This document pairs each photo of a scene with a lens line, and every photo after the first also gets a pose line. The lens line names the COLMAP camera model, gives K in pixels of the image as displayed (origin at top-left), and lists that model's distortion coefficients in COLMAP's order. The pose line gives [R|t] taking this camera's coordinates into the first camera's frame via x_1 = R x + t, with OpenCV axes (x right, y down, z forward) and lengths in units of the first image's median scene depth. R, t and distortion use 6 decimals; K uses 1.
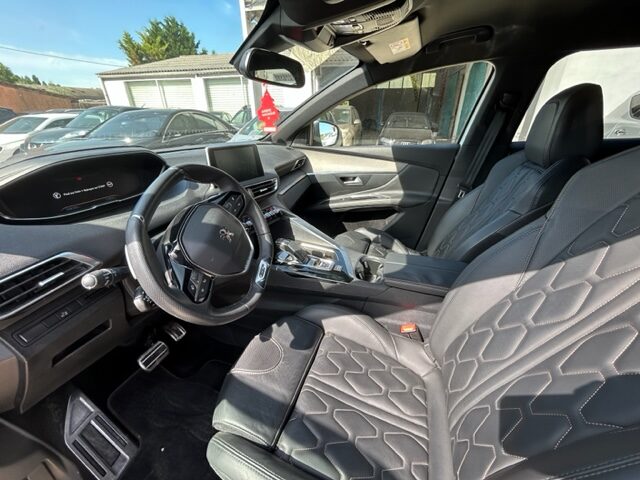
lens RADIAL K [[254.9, 0, 320.0], [0, 254.9, 240.0], [0, 0, 1]] dist [0.000277, 0.000127]
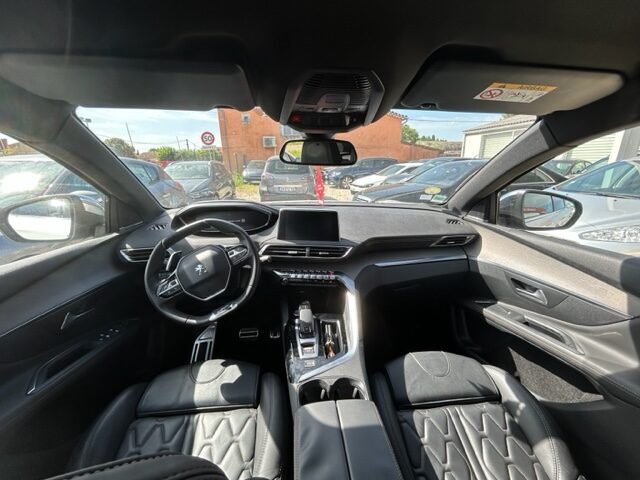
lens RADIAL K [[258.5, 0, 320.0], [0, 258.5, 240.0], [0, 0, 1]] dist [-0.020659, -0.000068]
pose [[0.418476, 0.261453, -0.869782, 0.400018], [-0.396957, 0.914007, 0.083760, -0.195735], [0.816886, 0.310215, 0.486276, 0.275469]]
